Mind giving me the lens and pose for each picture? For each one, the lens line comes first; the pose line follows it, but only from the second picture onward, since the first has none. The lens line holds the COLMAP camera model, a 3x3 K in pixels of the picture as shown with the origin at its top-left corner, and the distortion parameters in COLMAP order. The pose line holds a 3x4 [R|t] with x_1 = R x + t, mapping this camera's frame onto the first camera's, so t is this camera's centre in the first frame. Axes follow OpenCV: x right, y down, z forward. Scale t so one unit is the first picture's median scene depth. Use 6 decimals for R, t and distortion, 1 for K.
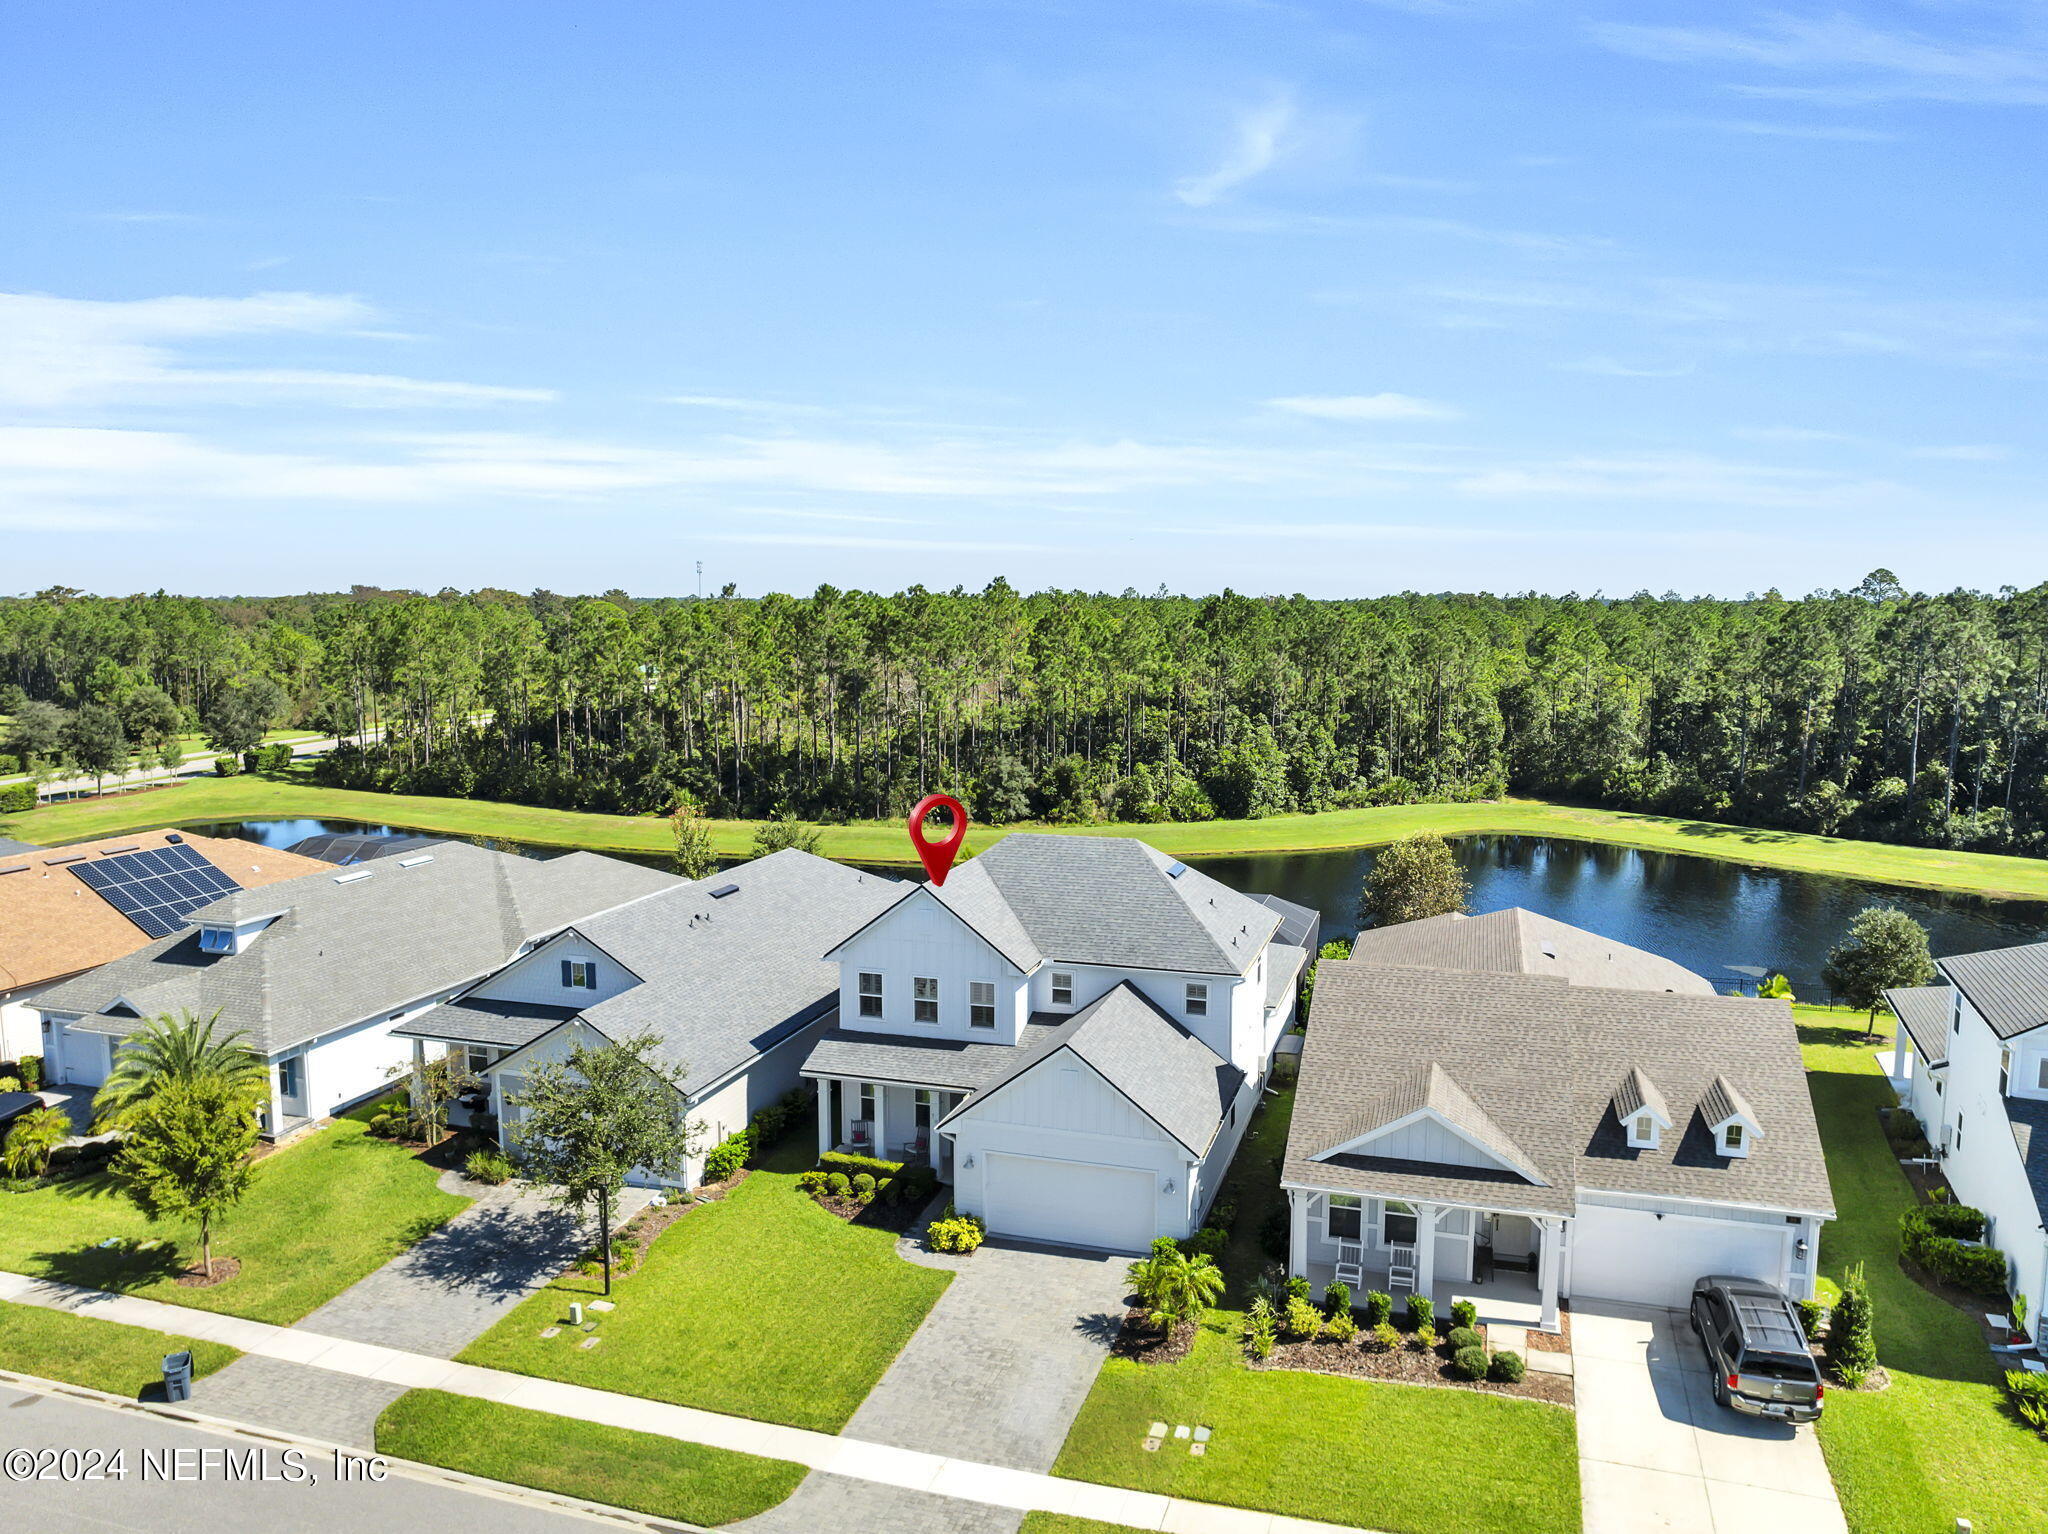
lens RADIAL K [[1441.9, 0, 1022.2], [0, 1441.9, 773.3], [0, 0, 1]] dist [-0.032949, -0.005829]
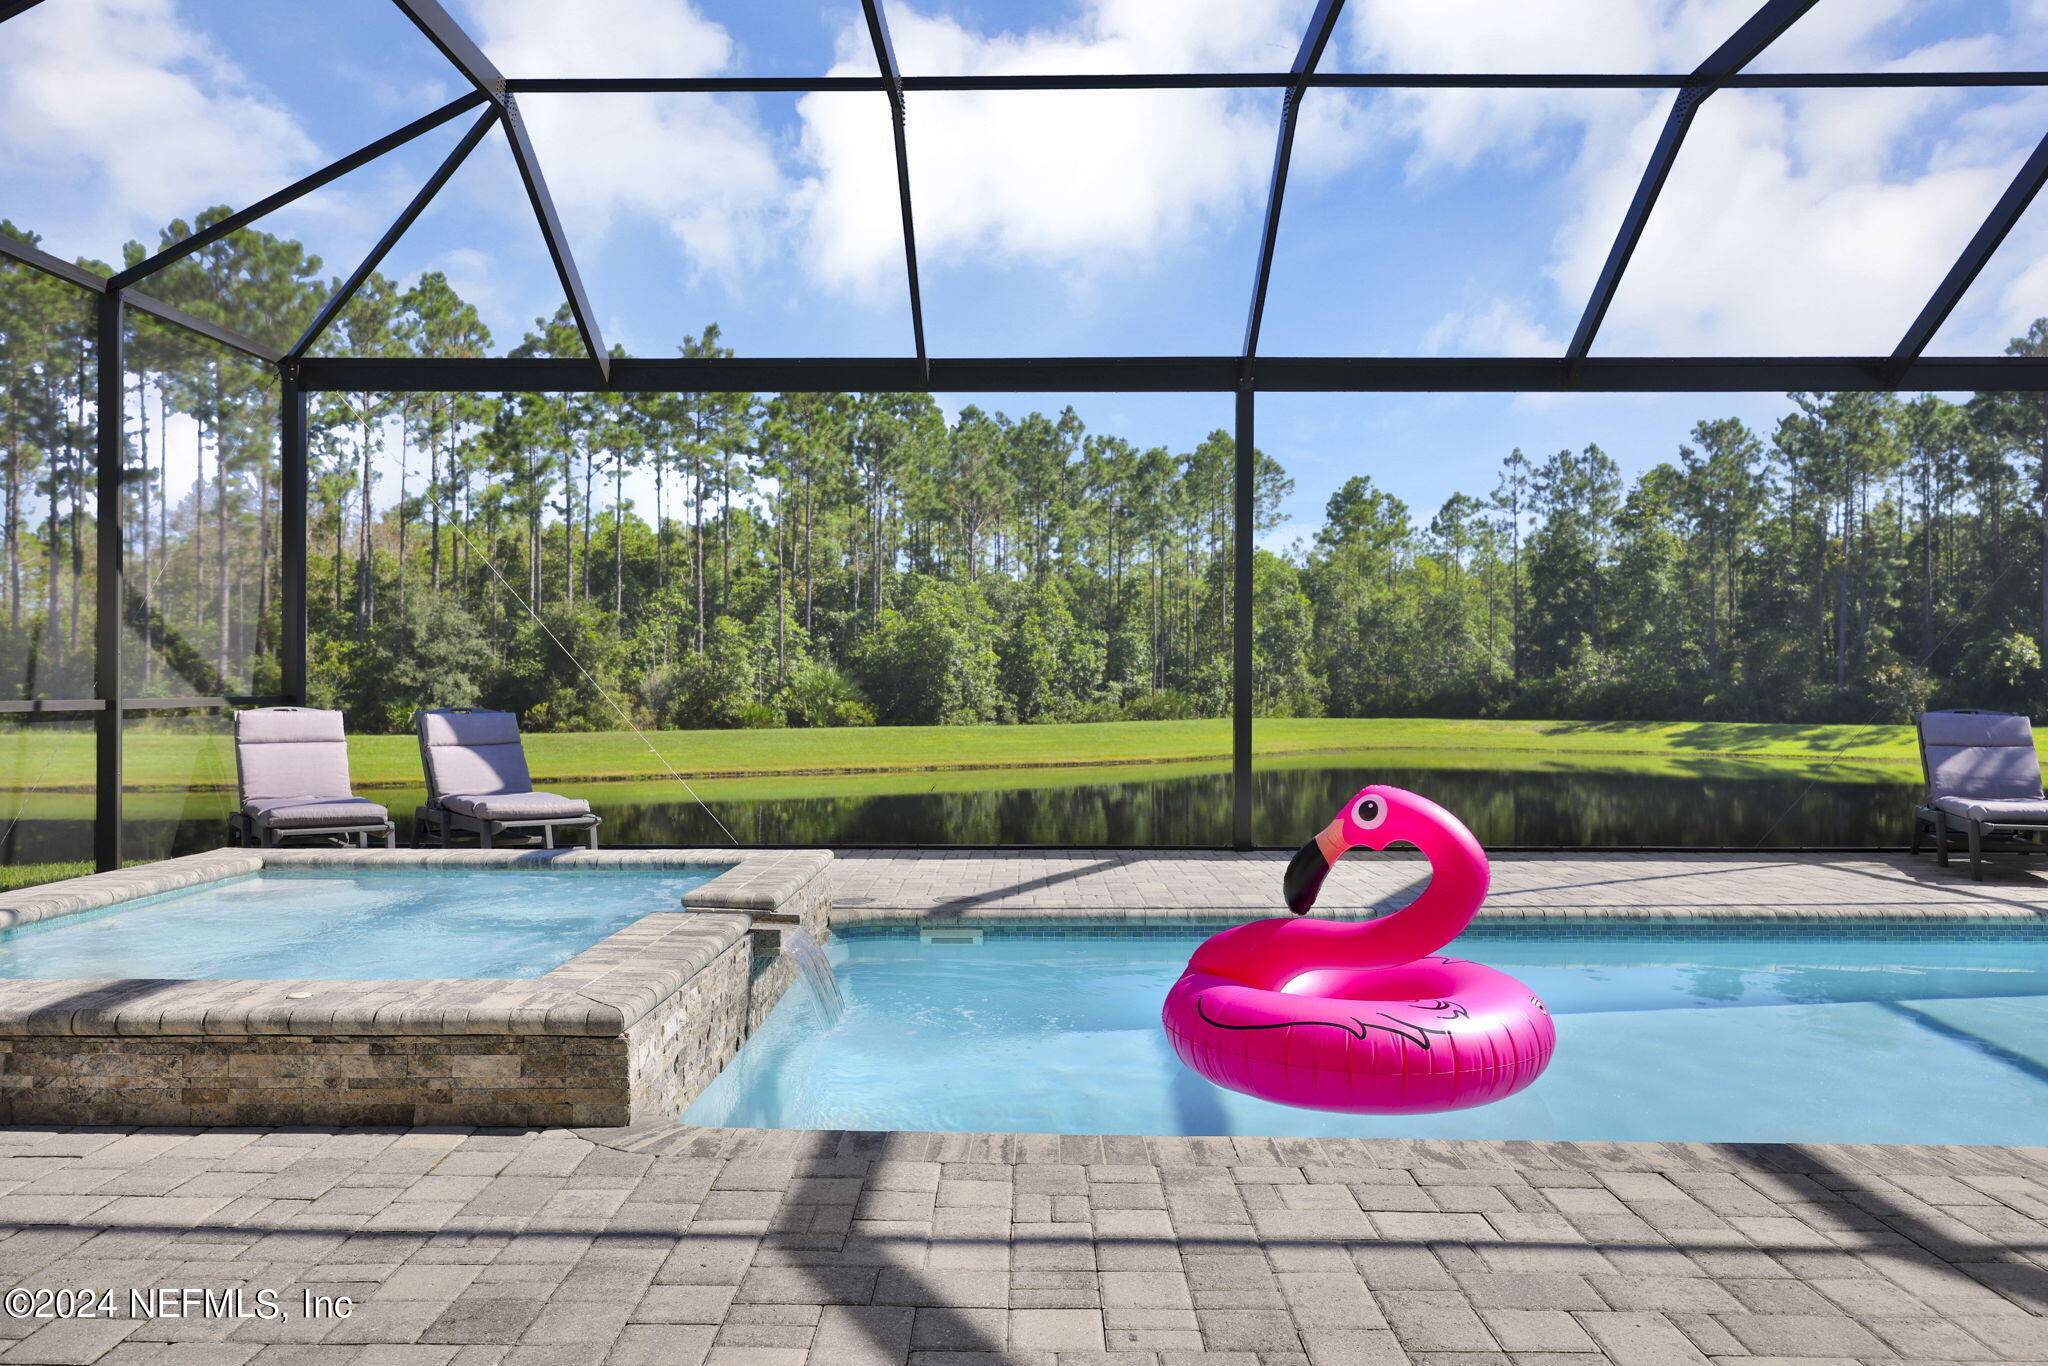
lens RADIAL K [[1434.5, 0, 1013.4], [0, 1434.5, 688.1], [0, 0, 1]] dist [0.024535, -0.000289]
pose [[0.959067, 0.002251, 0.283171, 0.095355], [0.031351, 0.992977, -0.114076, 0.190488], [-0.281440, 0.118284, 0.952261, 1.274244]]
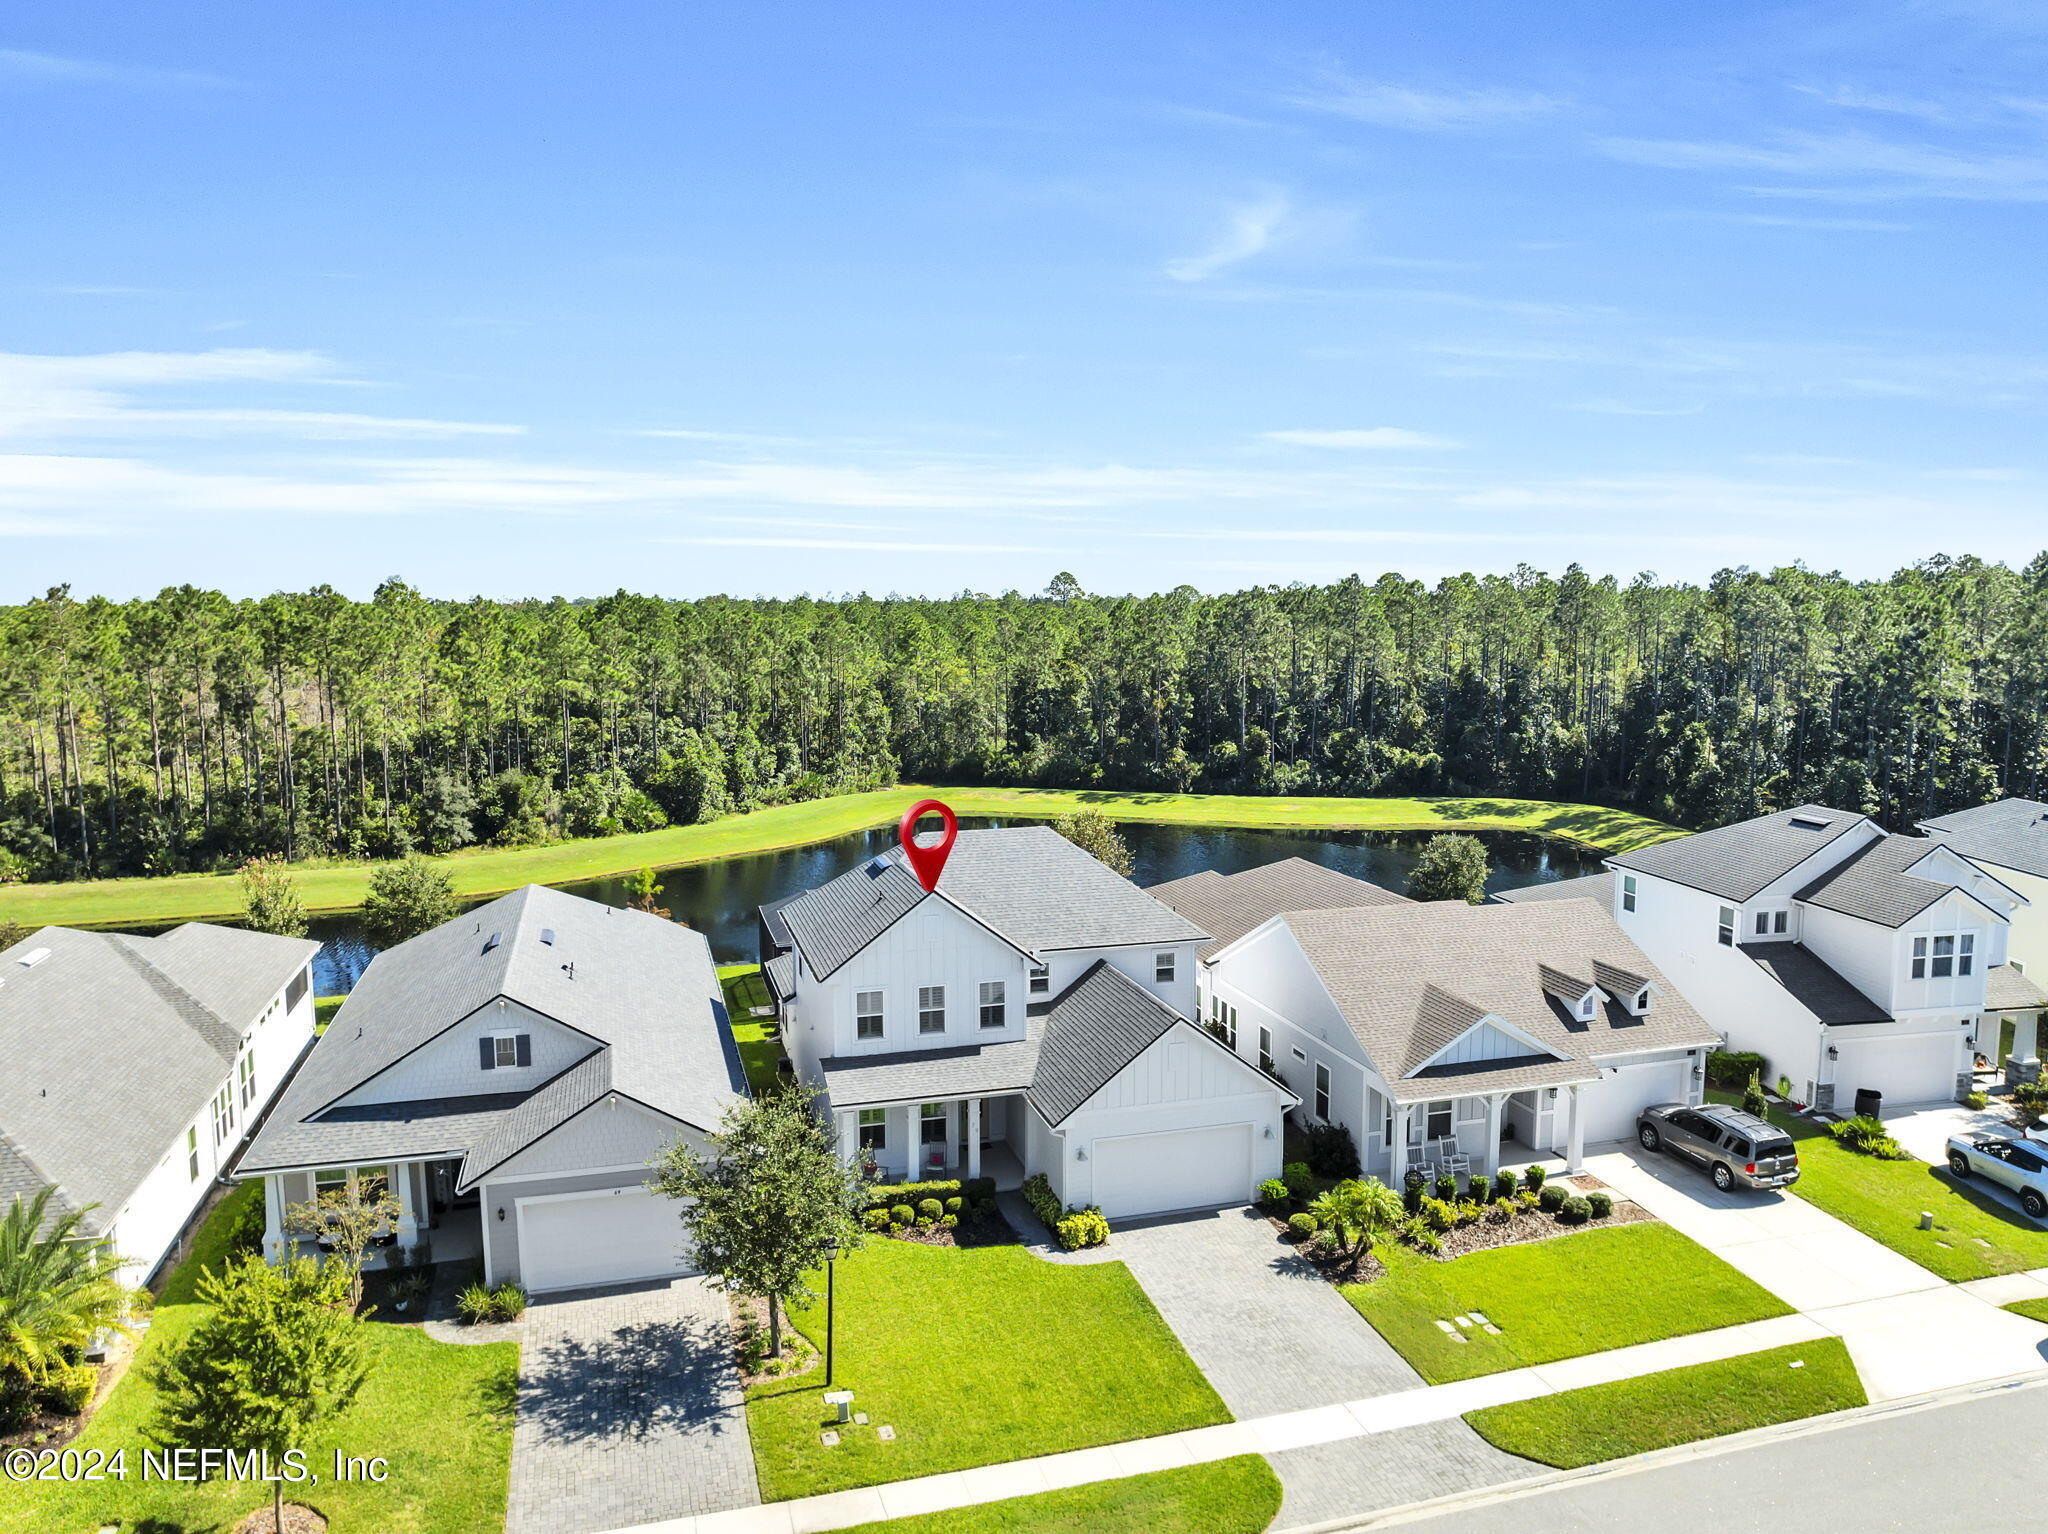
lens RADIAL K [[1441.9, 0, 1024.8], [0, 1441.9, 780.5], [0, 0, 1]] dist [-0.032949, -0.005829]
pose [[0.832684, -0.071588, 0.549101, -0.493735], [0.070297, 0.997251, 0.023414, -0.012189], [-0.549268, 0.019104, 0.835428, 0.150354]]
